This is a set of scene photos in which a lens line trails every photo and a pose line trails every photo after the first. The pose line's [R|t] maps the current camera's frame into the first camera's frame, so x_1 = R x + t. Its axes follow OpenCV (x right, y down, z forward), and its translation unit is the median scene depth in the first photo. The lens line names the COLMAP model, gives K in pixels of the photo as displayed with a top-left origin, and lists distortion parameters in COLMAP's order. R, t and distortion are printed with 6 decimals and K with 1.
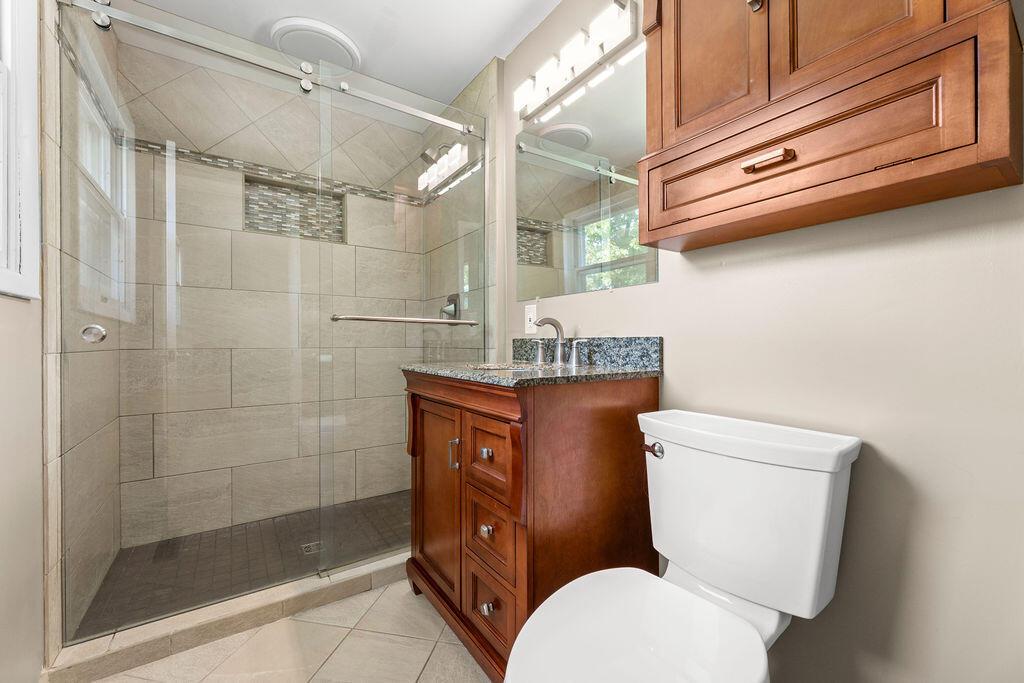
lens RADIAL K [[424.4, 0, 513.6], [0, 424.4, 341.1], [0, 0, 1]] dist [0.000400, -0.000466]
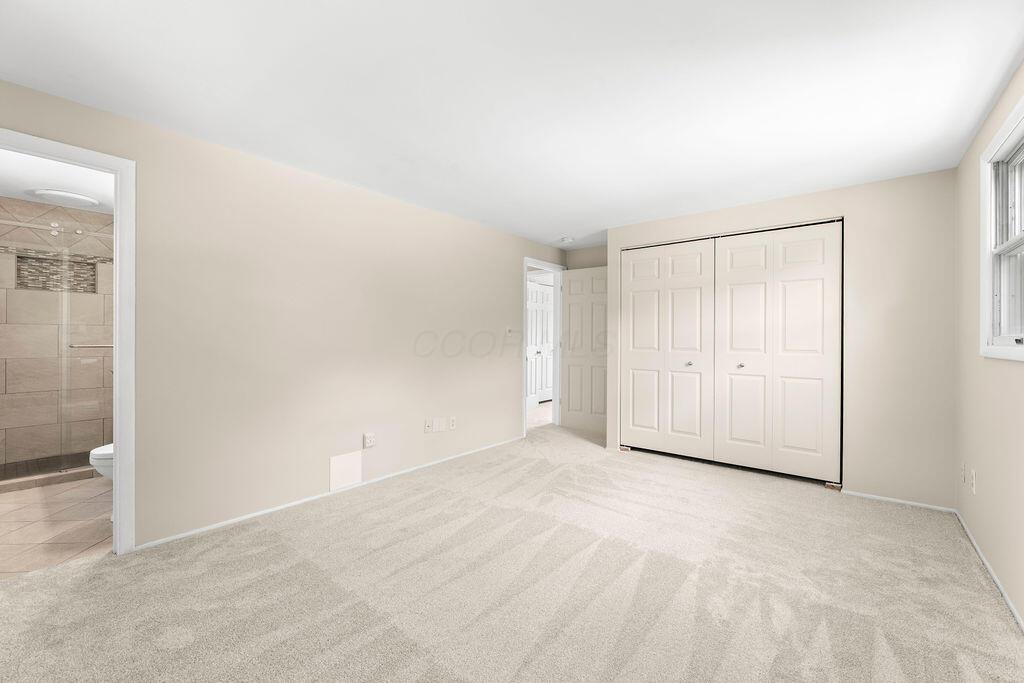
lens RADIAL K [[424.4, 0, 507.1], [0, 424.4, 339.7], [0, 0, 1]] dist [0.000400, -0.000466]
pose [[0.960966, 0.009938, 0.276490, 0.748301], [-0.010458, 0.999945, 0.000404, -0.076117], [-0.276471, -0.003280, 0.961017, -1.119528]]
